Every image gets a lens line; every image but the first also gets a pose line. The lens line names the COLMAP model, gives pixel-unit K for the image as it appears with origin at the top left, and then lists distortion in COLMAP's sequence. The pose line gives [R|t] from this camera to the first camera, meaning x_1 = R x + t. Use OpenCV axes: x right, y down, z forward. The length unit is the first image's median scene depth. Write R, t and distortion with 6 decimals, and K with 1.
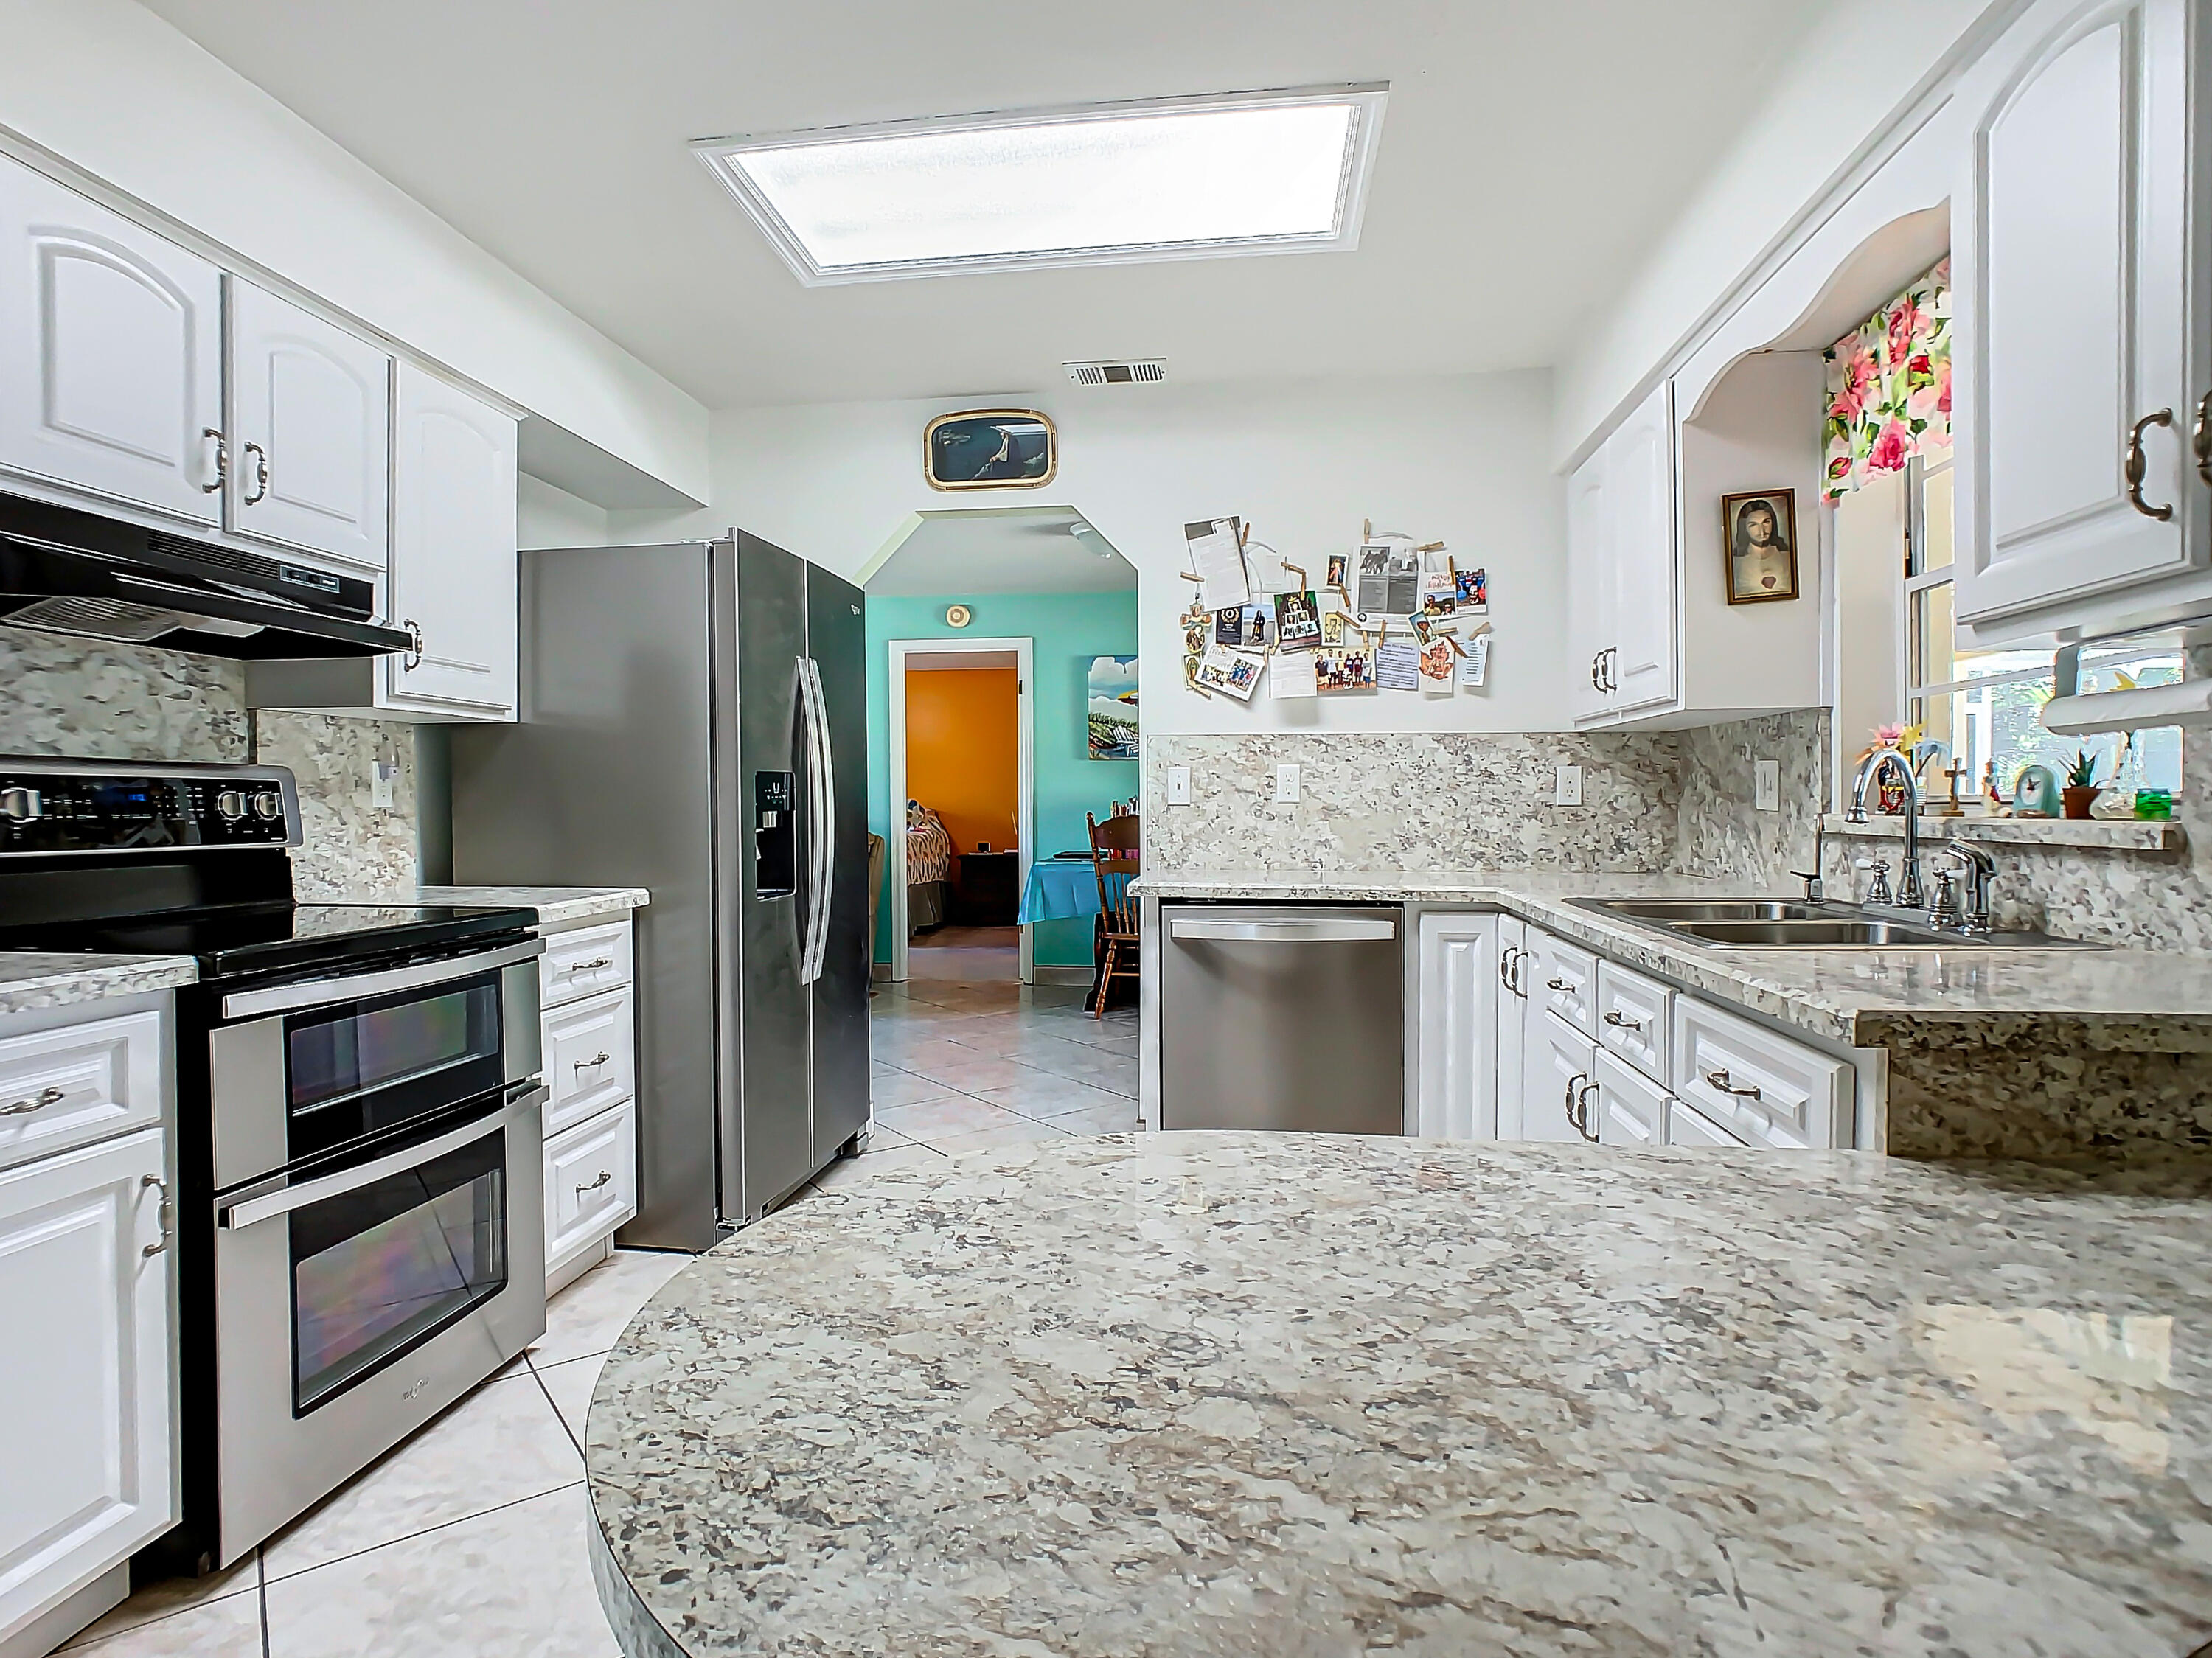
lens RADIAL K [[1170.0, 0, 1083.5], [0, 1170.0, 822.3], [0, 0, 1]] dist [-0.018544, 0.000745]
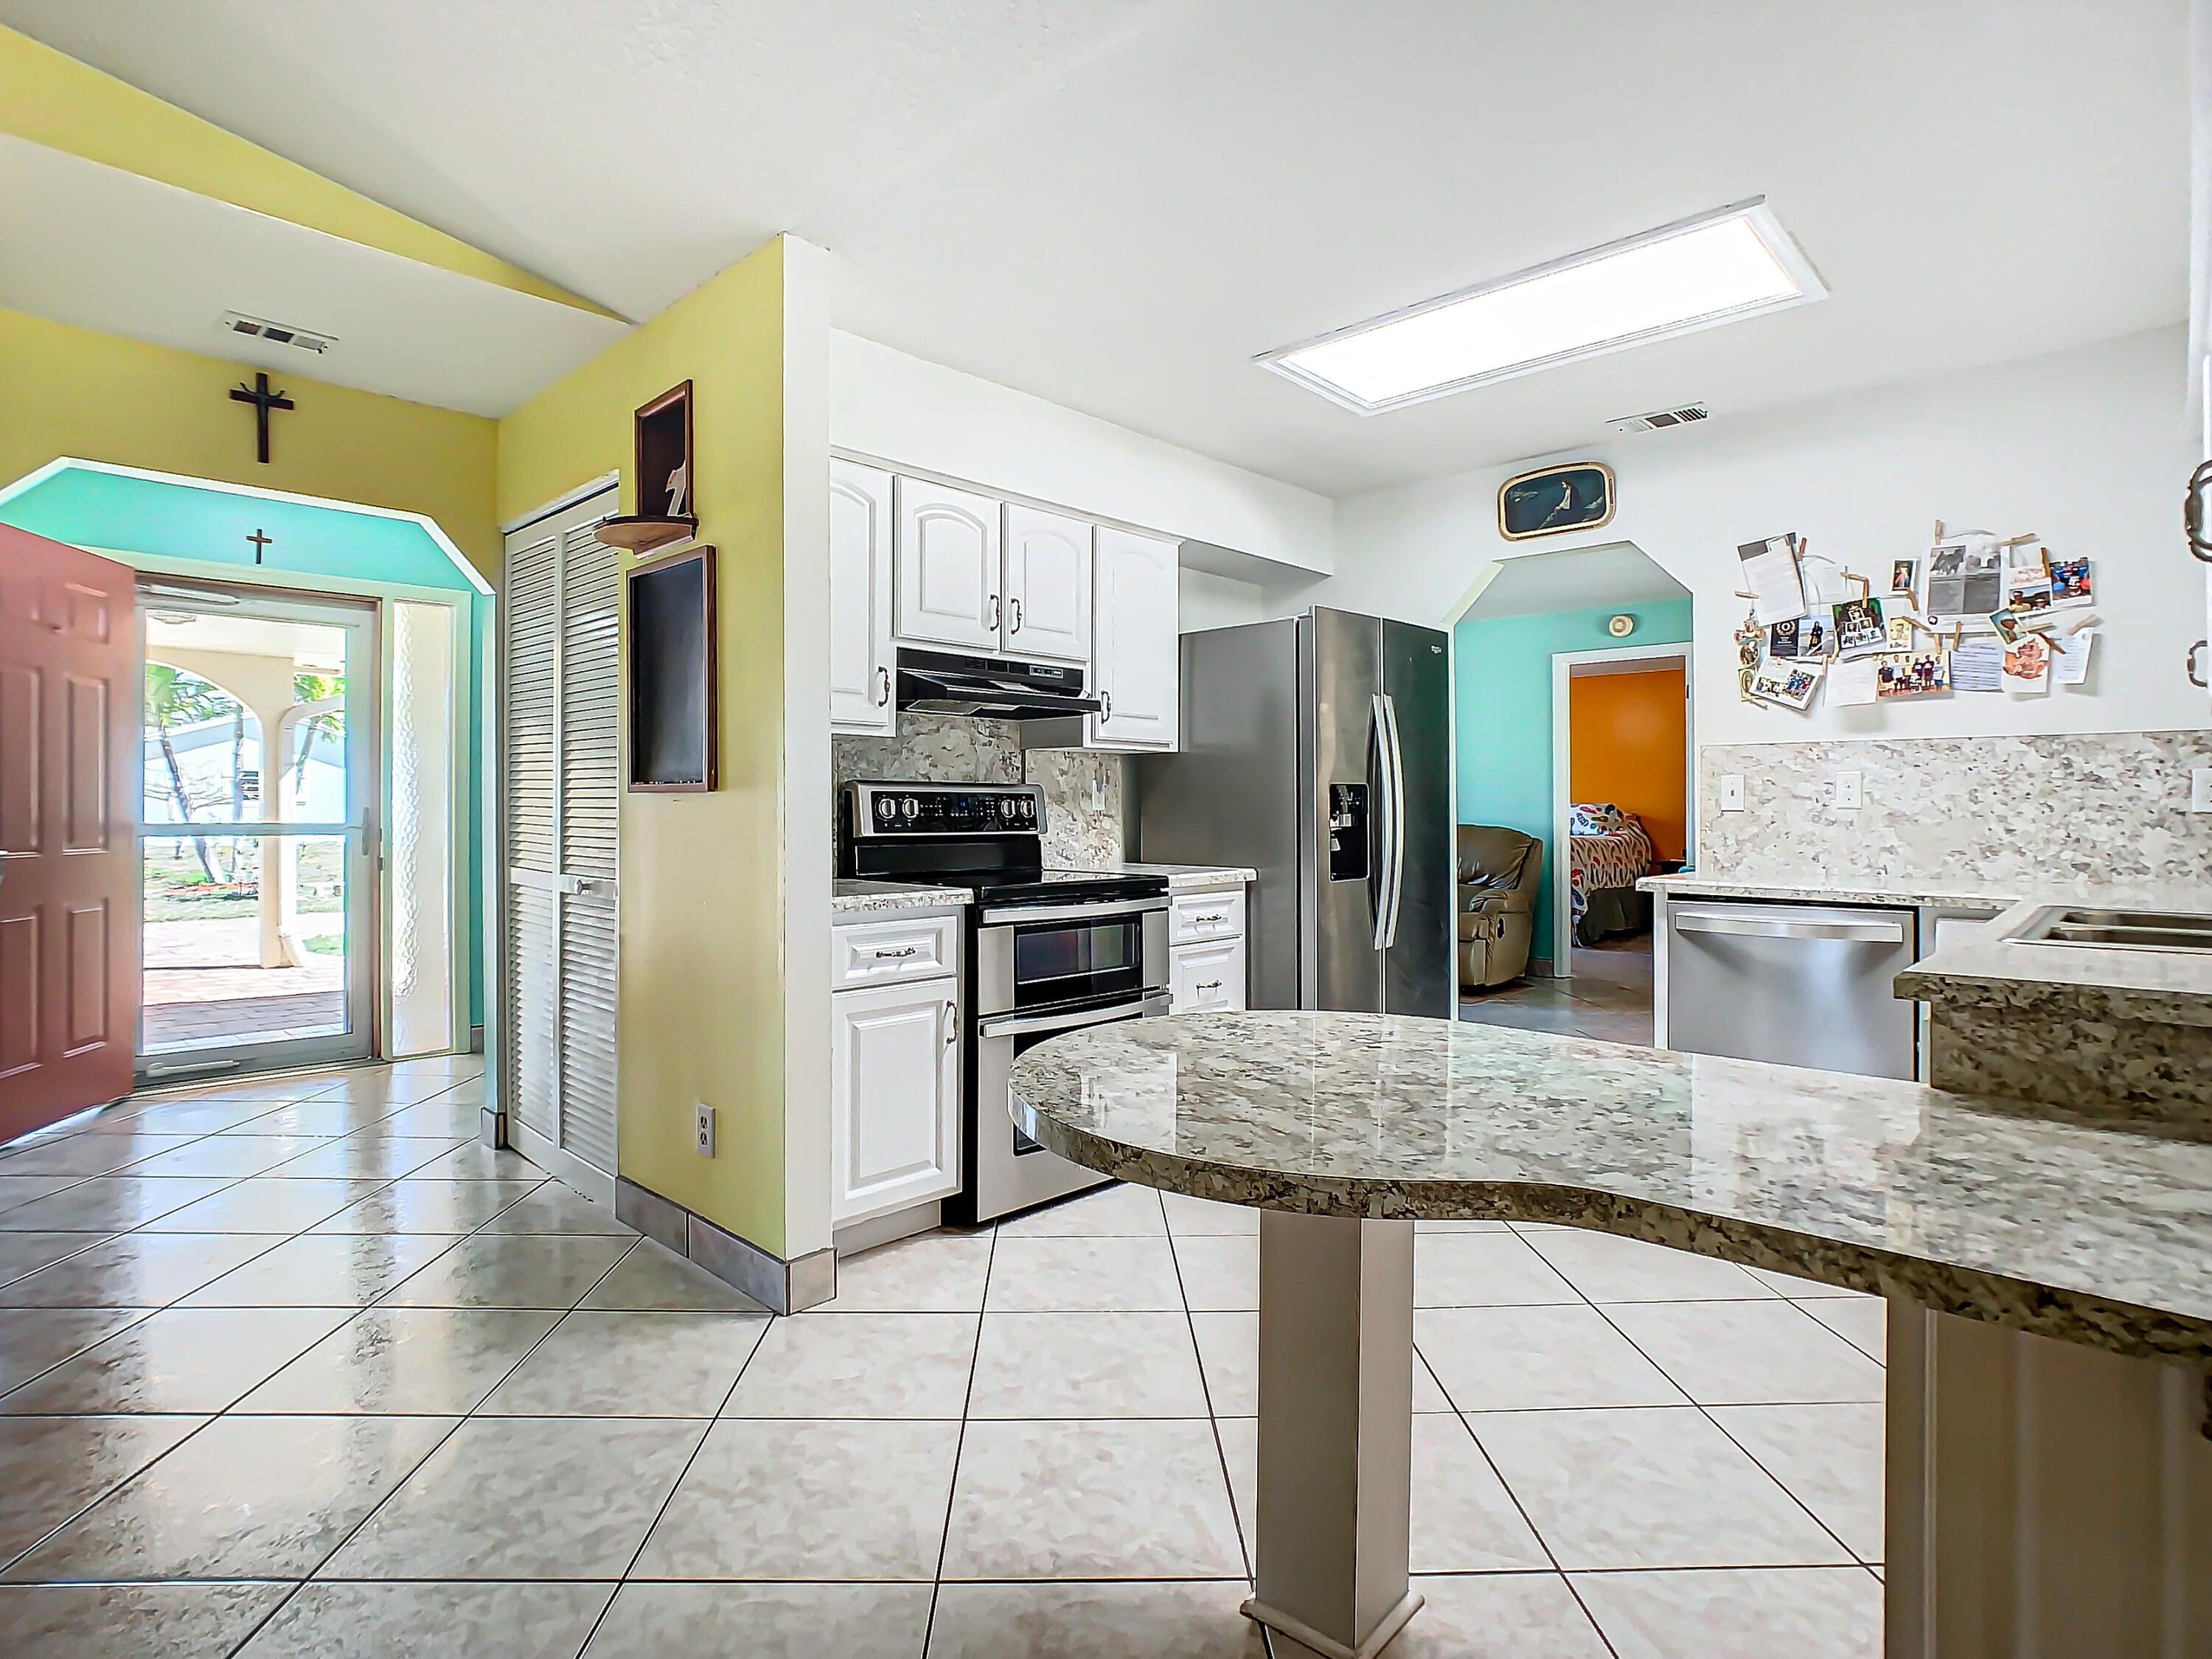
lens RADIAL K [[1168.7, 0, 1100.6], [0, 1168.7, 802.8], [0, 0, 1]] dist [0.001249, -0.000300]
pose [[0.813676, 0.000188, -0.581319, 0.276208], [-0.011458, 0.999811, -0.015714, 0.001697], [0.581206, 0.019447, 0.813524, -0.233712]]
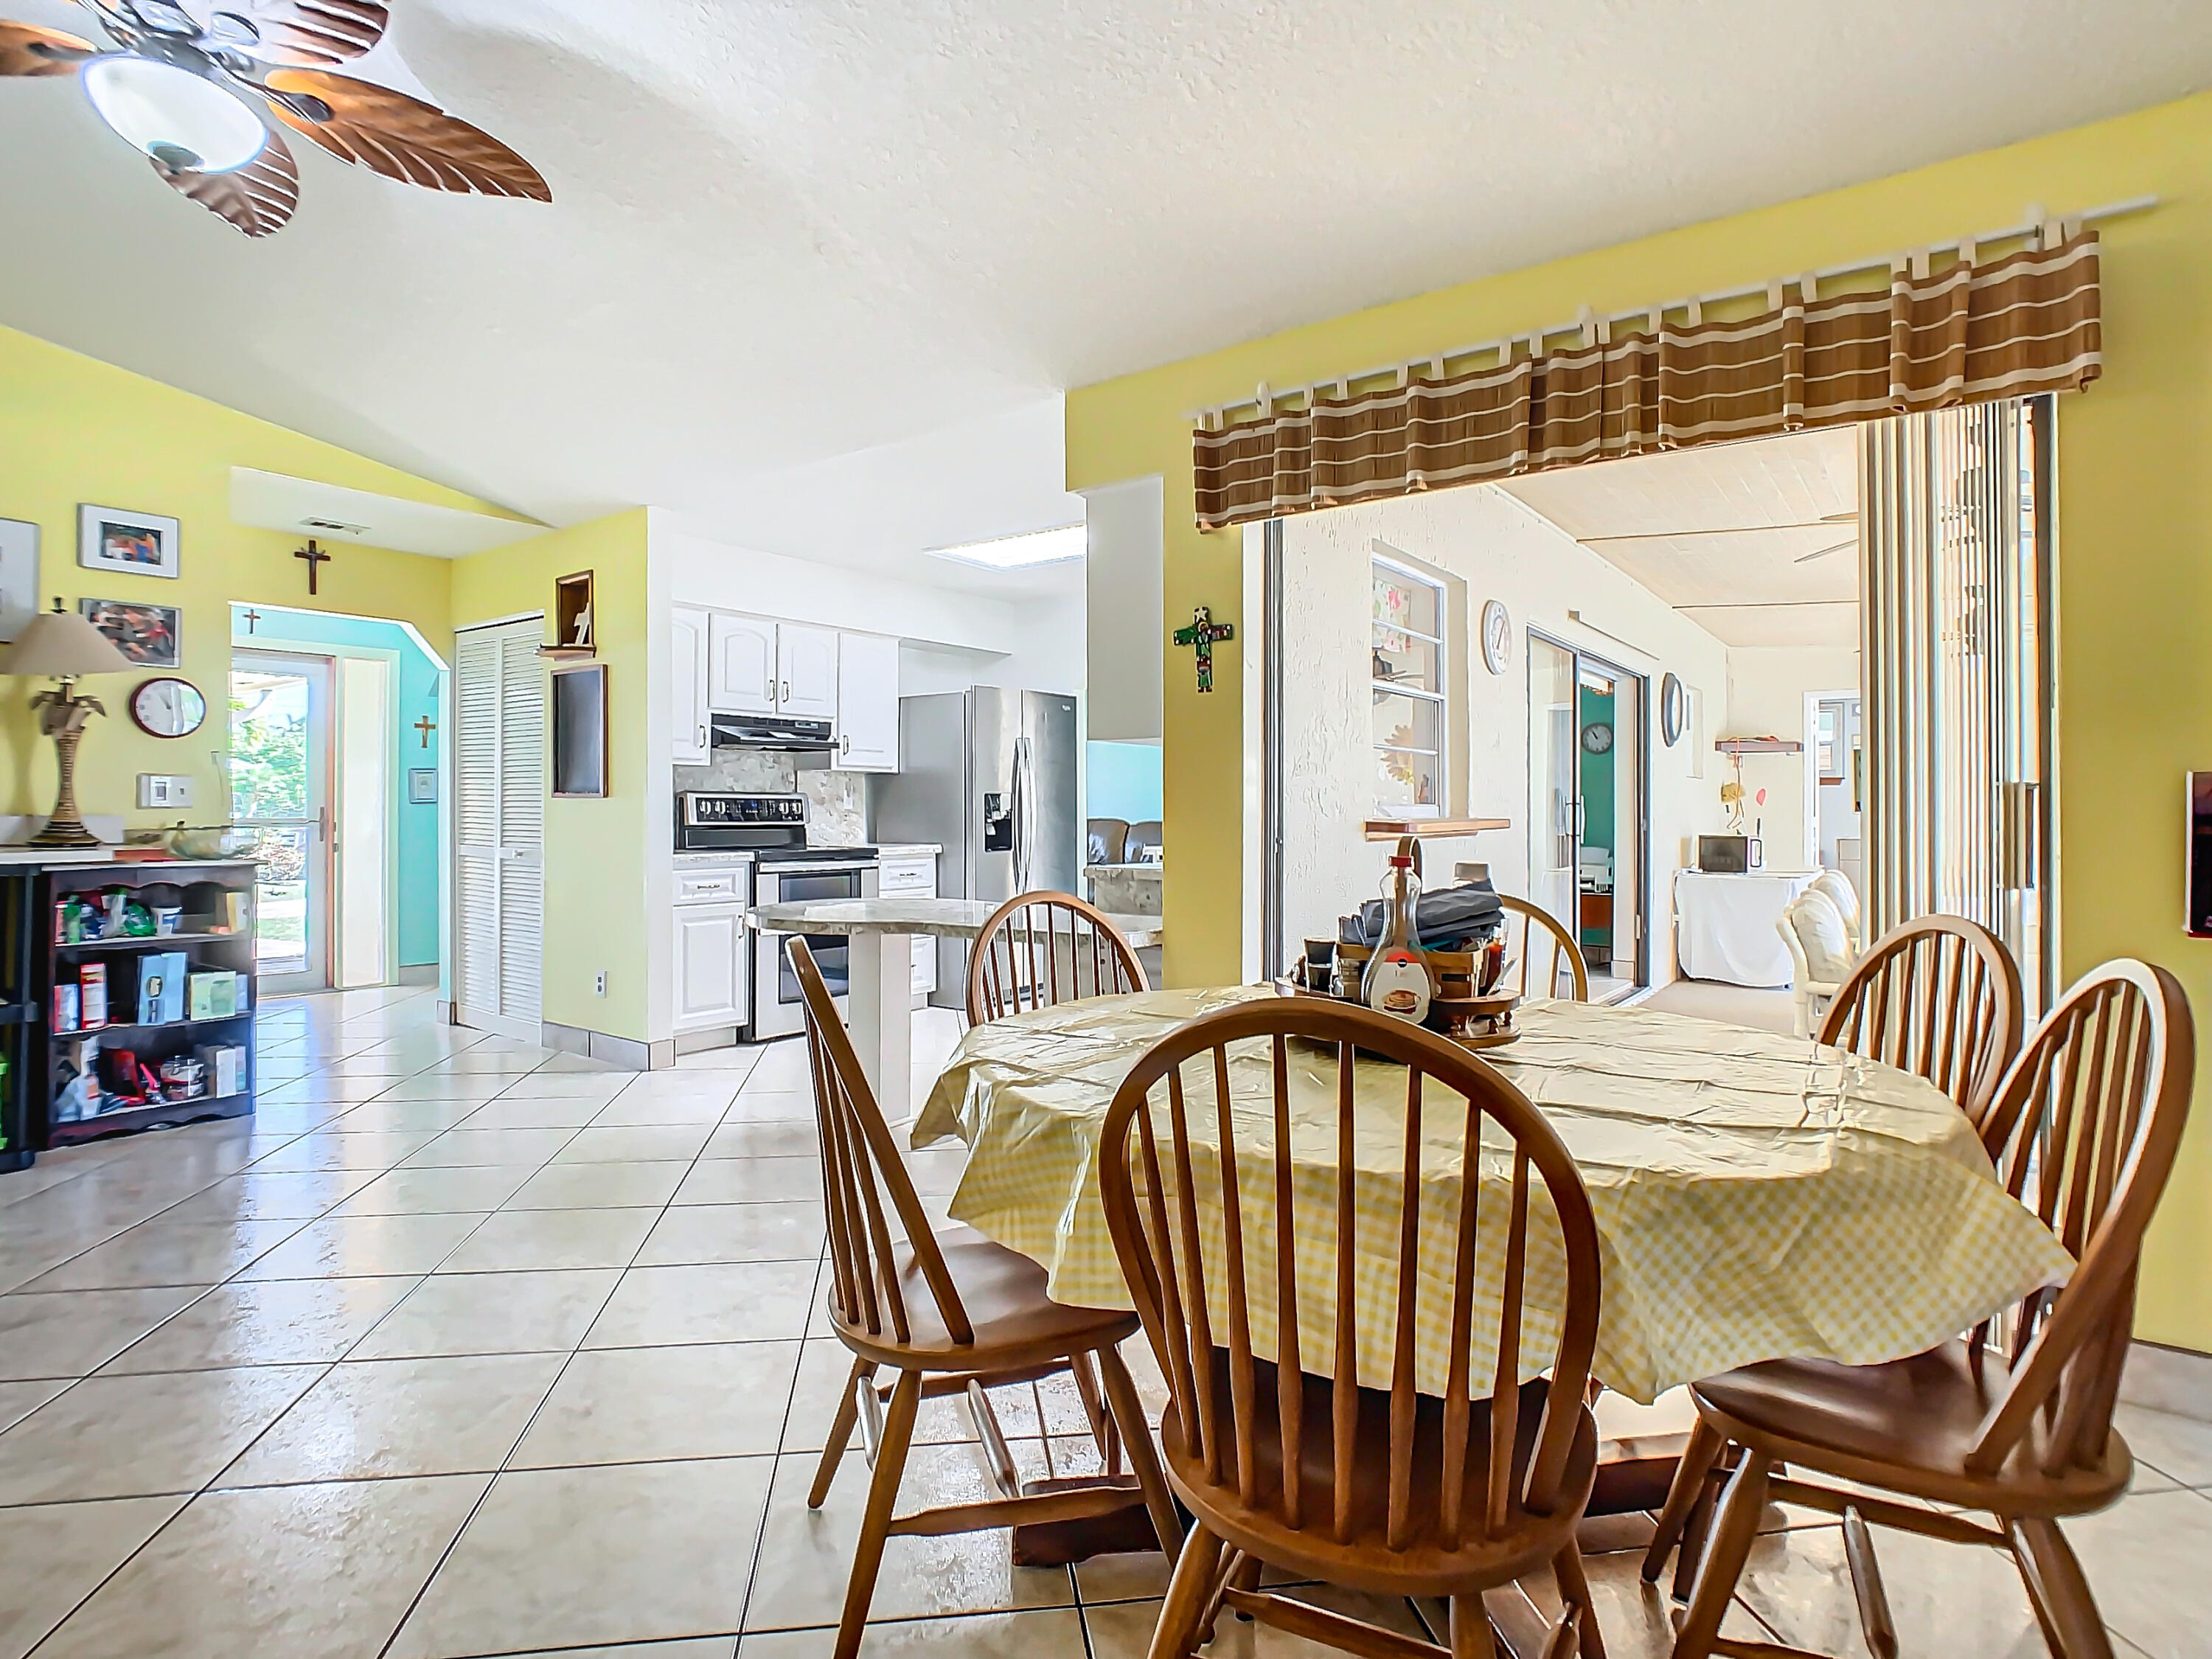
lens RADIAL K [[1189.1, 0, 1110.4], [0, 1189.1, 808.7], [0, 0, 1]] dist [-0.035691, 0.019252]
pose [[0.883504, 0.002923, -0.468414, 0.953090], [-0.010832, 0.999841, -0.014193, 0.014304], [0.468298, 0.017613, 0.883395, -0.843408]]
